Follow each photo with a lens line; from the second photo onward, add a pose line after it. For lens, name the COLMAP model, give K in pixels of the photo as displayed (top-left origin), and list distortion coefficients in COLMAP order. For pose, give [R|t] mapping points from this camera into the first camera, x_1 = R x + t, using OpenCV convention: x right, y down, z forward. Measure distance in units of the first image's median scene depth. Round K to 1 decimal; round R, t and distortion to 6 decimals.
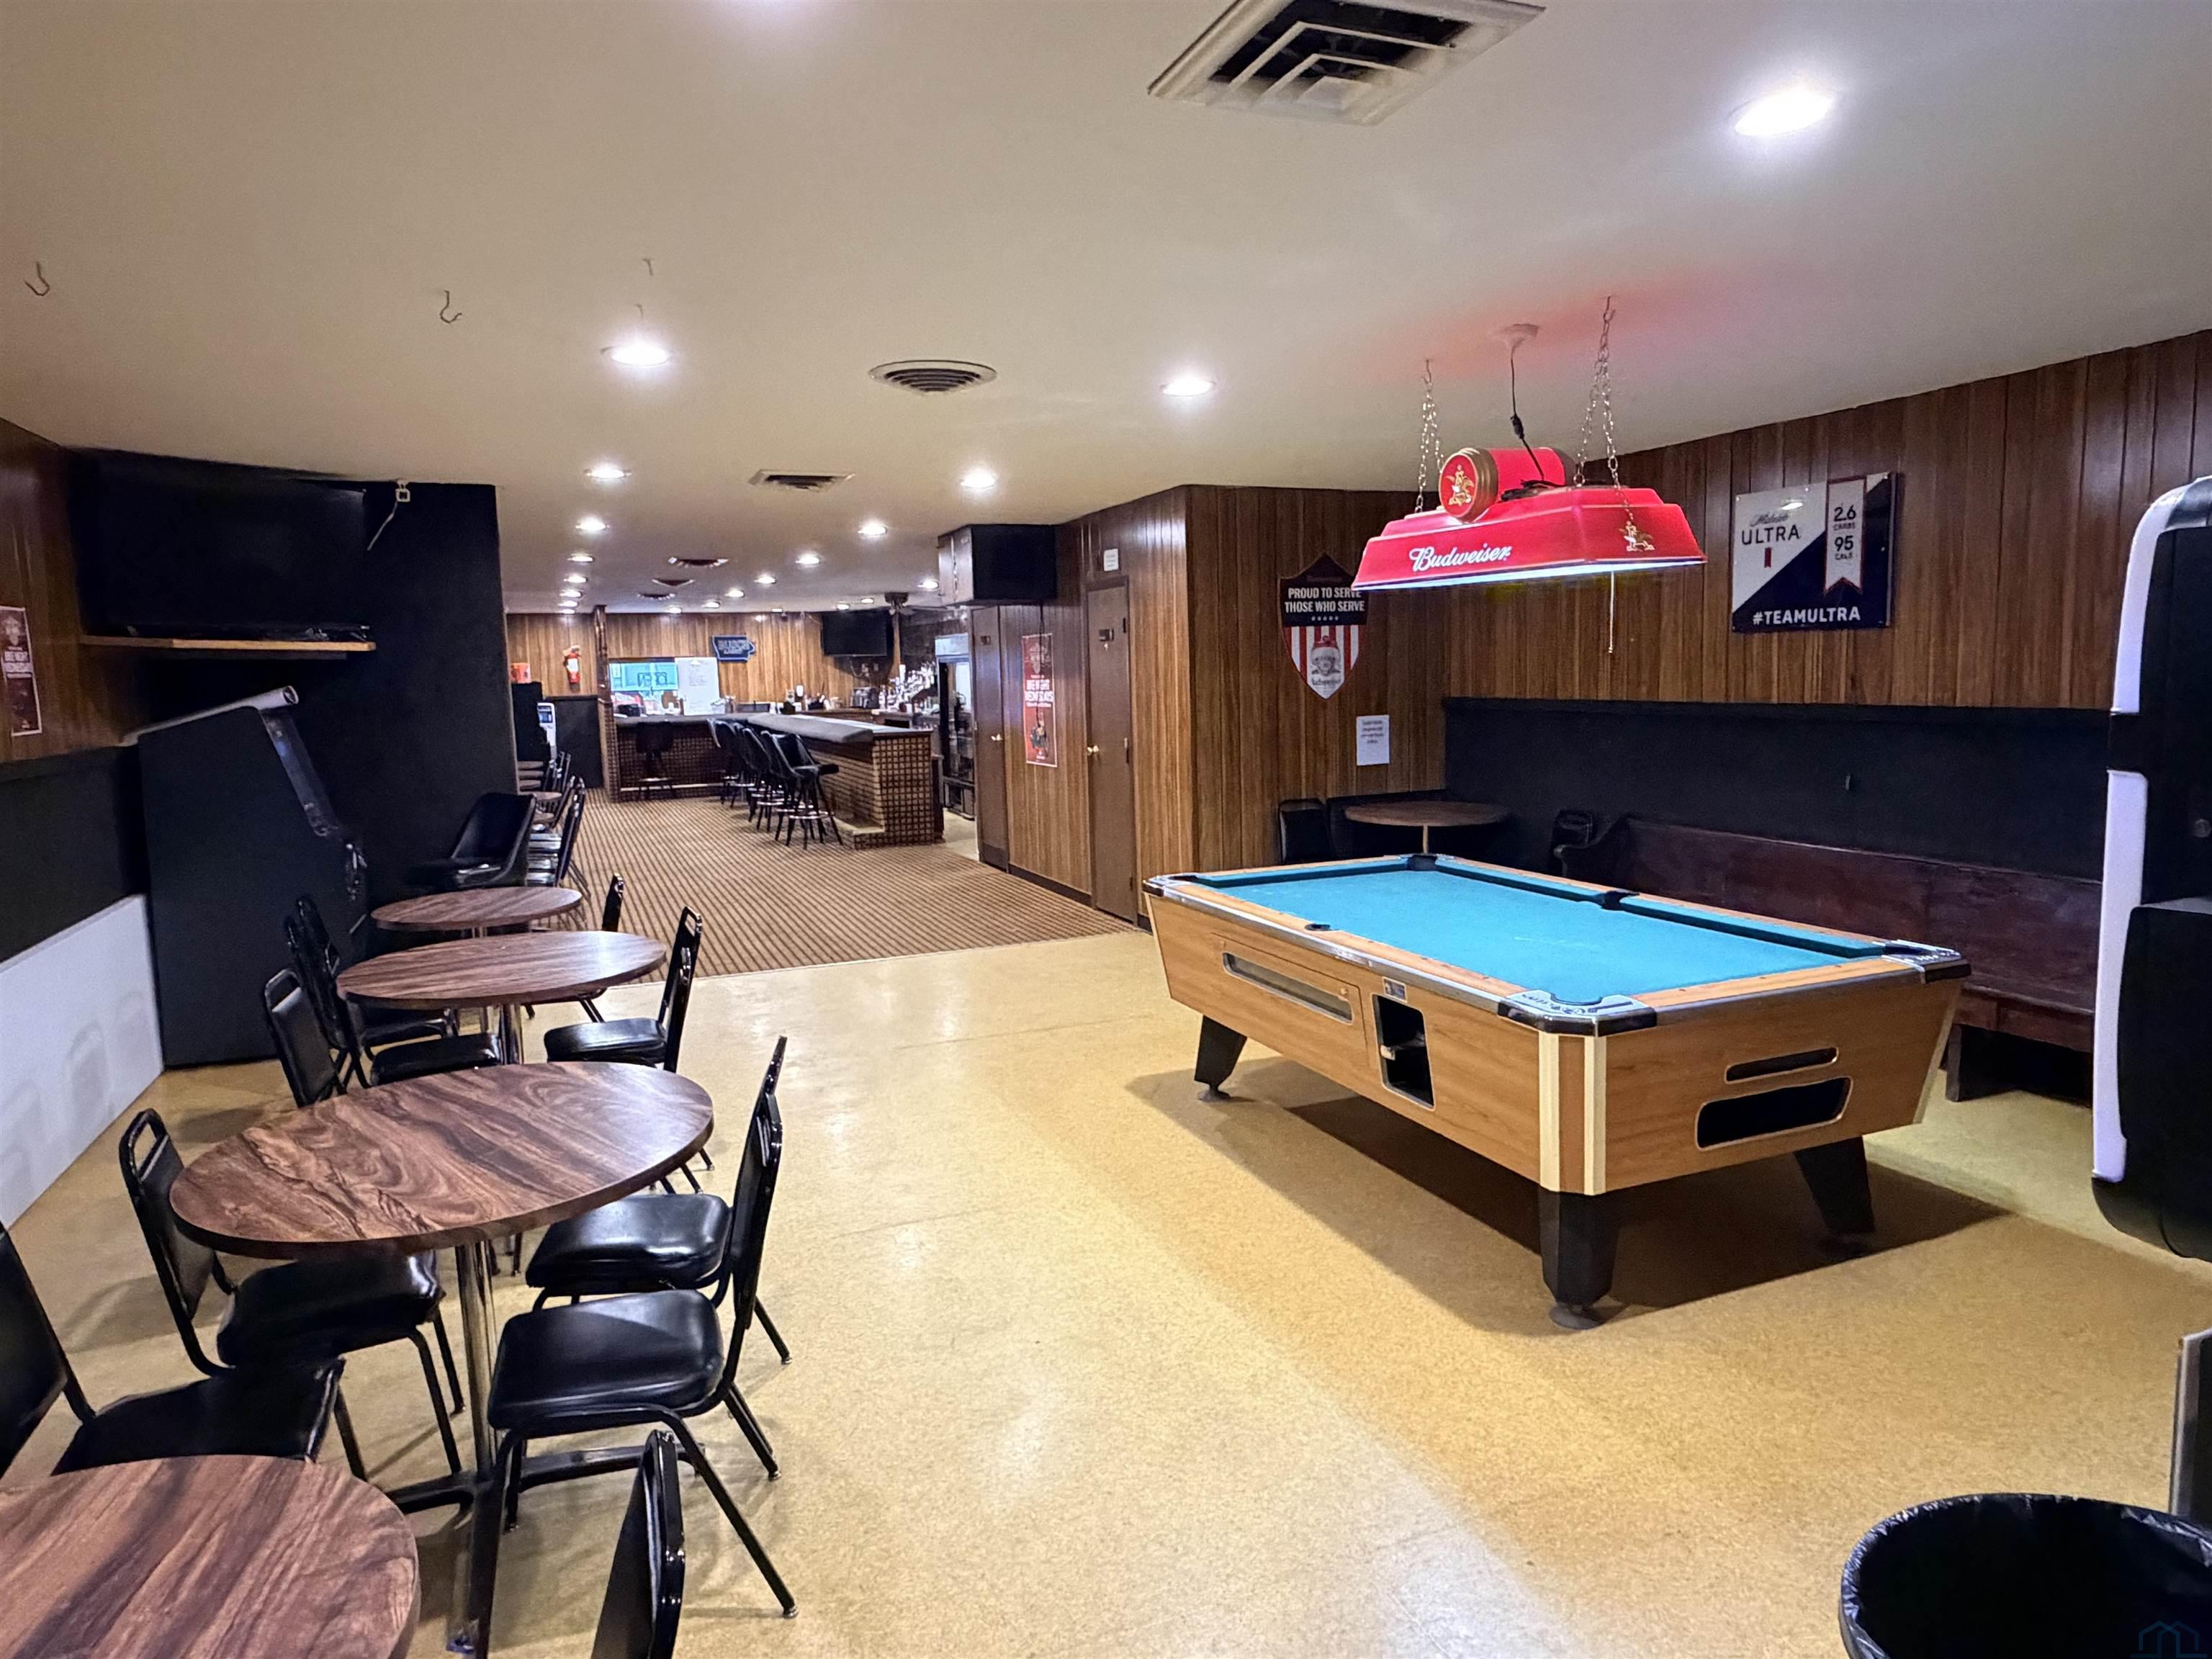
lens RADIAL K [[1369.0, 0, 1104.6], [0, 1369.0, 832.9], [0, 0, 1]] dist [0.003501, 0.001437]
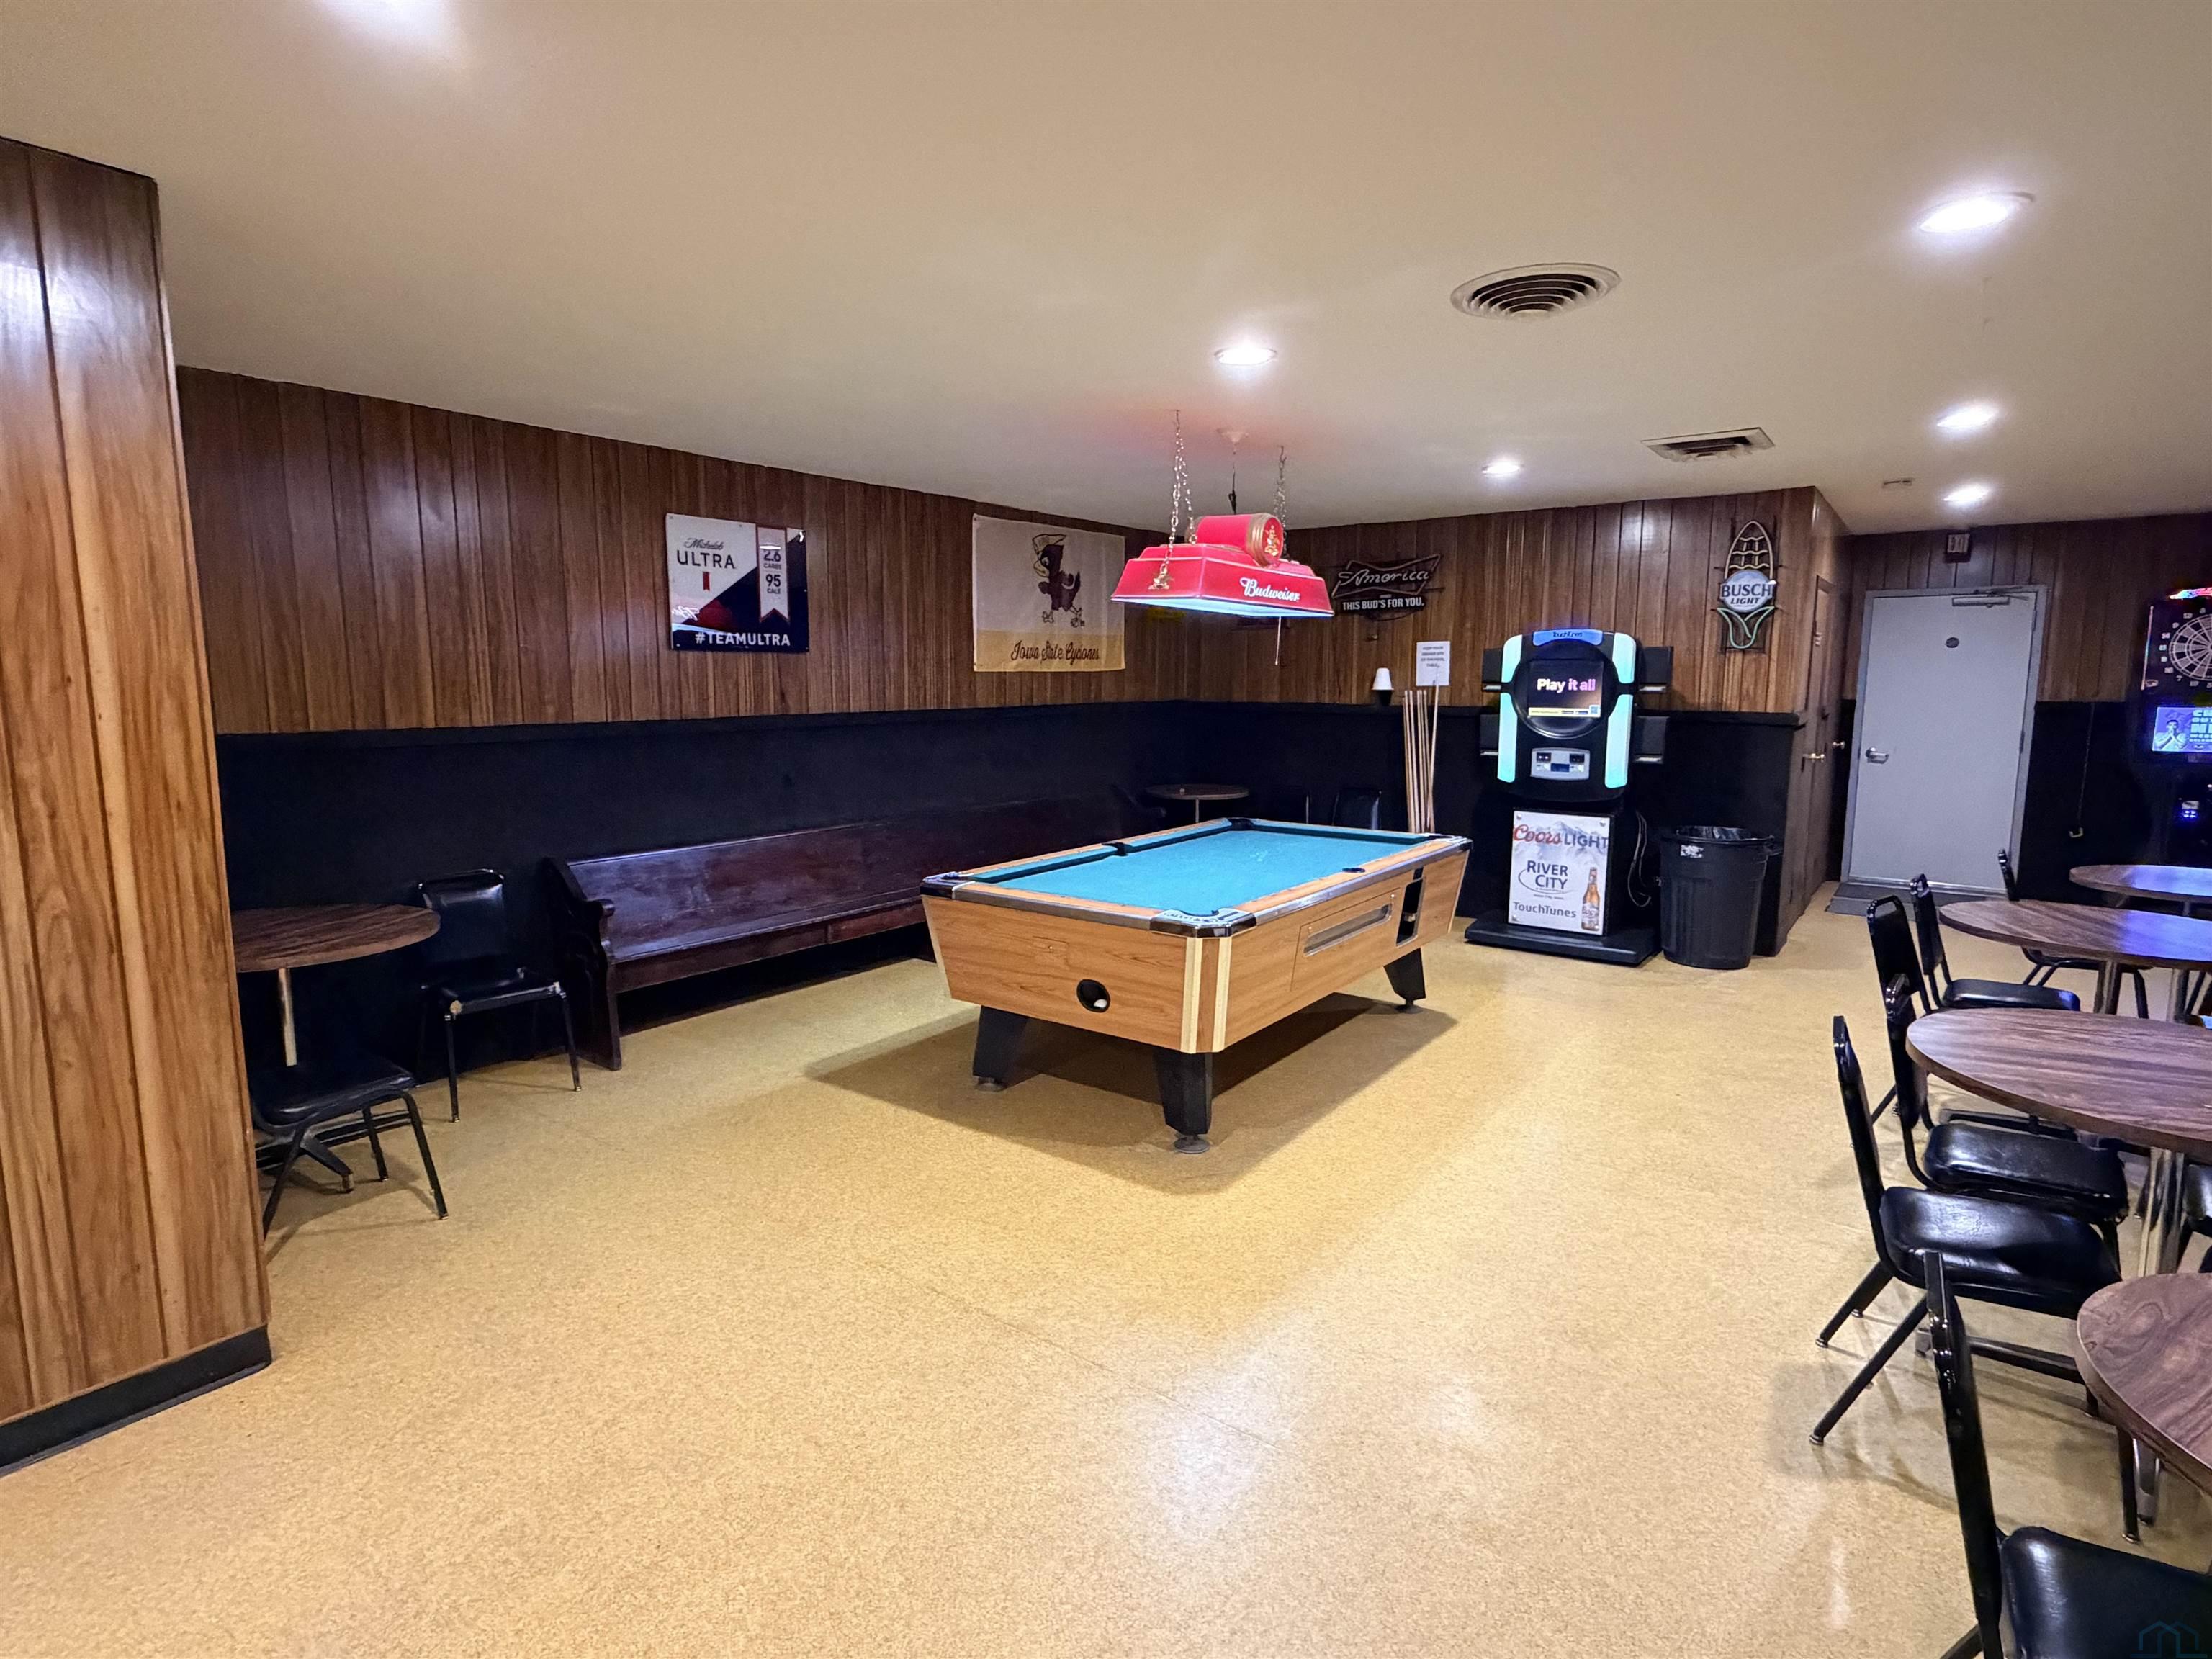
lens RADIAL K [[1139.5, 0, 1104.9], [0, 1139.5, 833.0], [0, 0, 1]] dist [0.000084, -0.000903]
pose [[-0.516832, -0.093334, 0.850984, -0.470322], [0.117426, 0.976915, 0.178462, -0.137689], [-0.847995, 0.192162, -0.493941, 1.272409]]
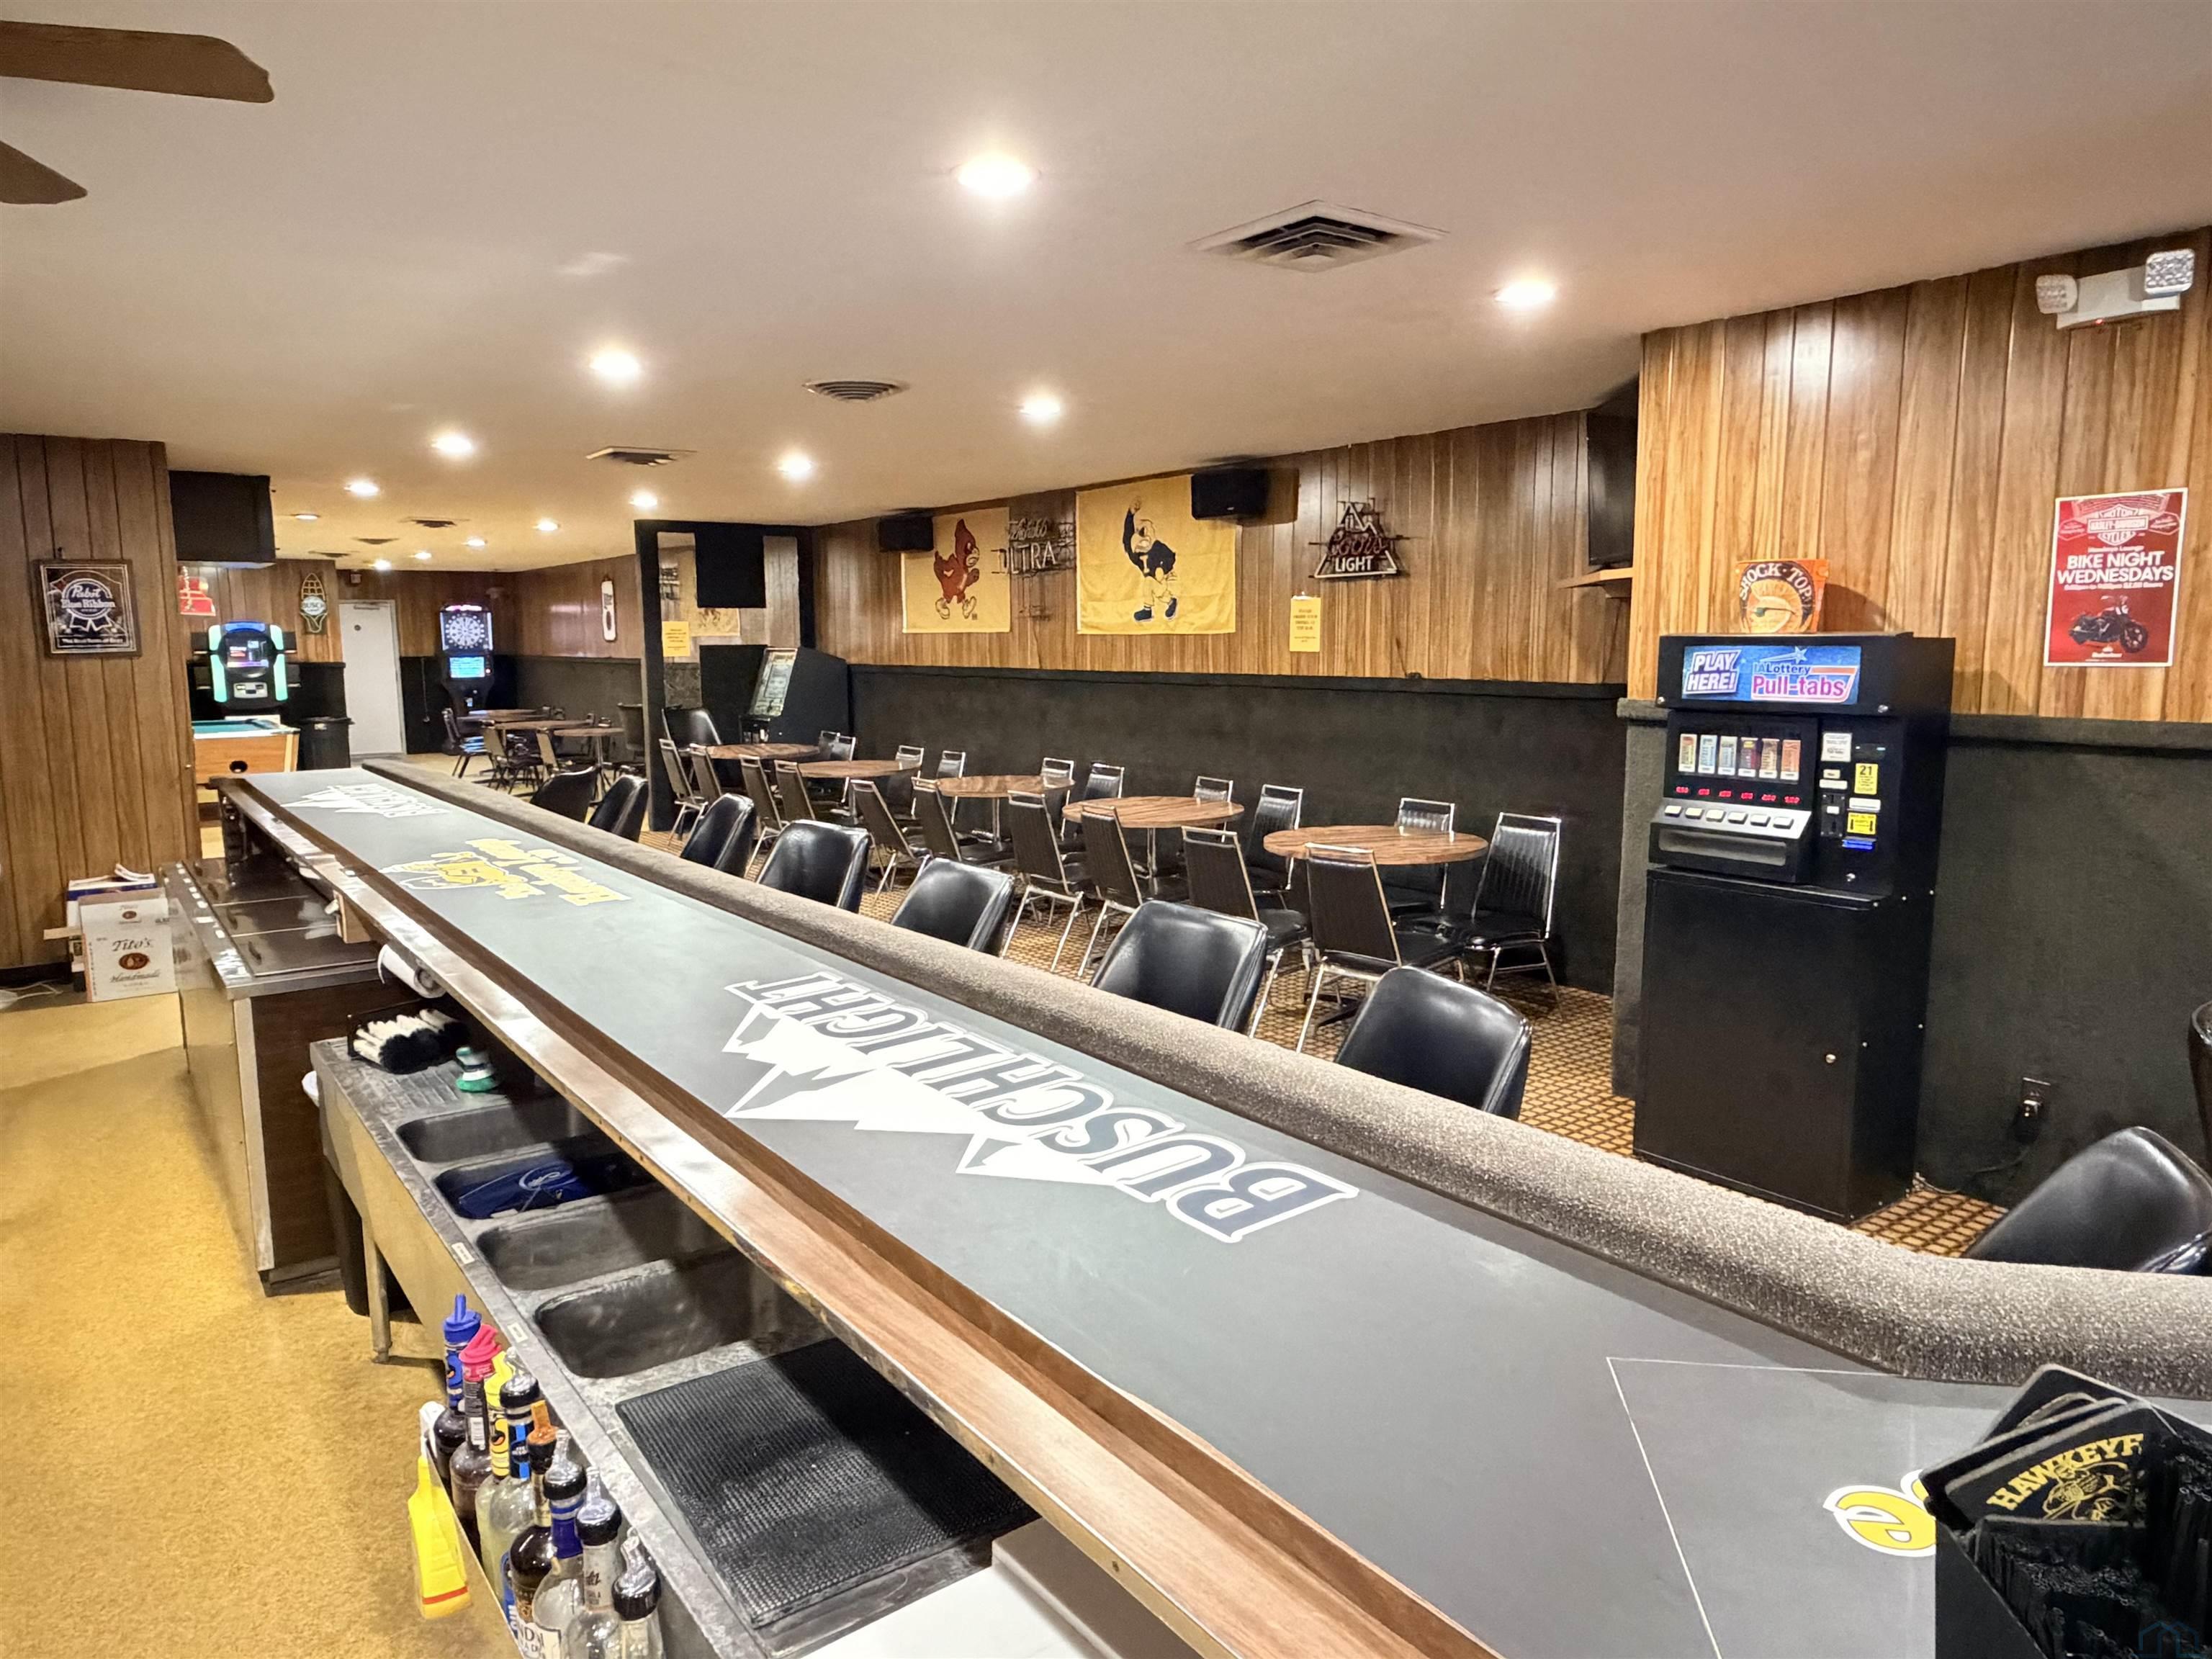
lens RADIAL K [[1418.0, 0, 1096.2], [0, 1418.0, 829.7], [0, 0, 1]] dist [0.008475, 0.000209]
pose [[-0.968837, 0.067673, -0.238274, -0.672497], [0.004080, 0.966185, 0.257819, -0.406039], [0.247664, 0.248812, -0.936352, 3.469573]]
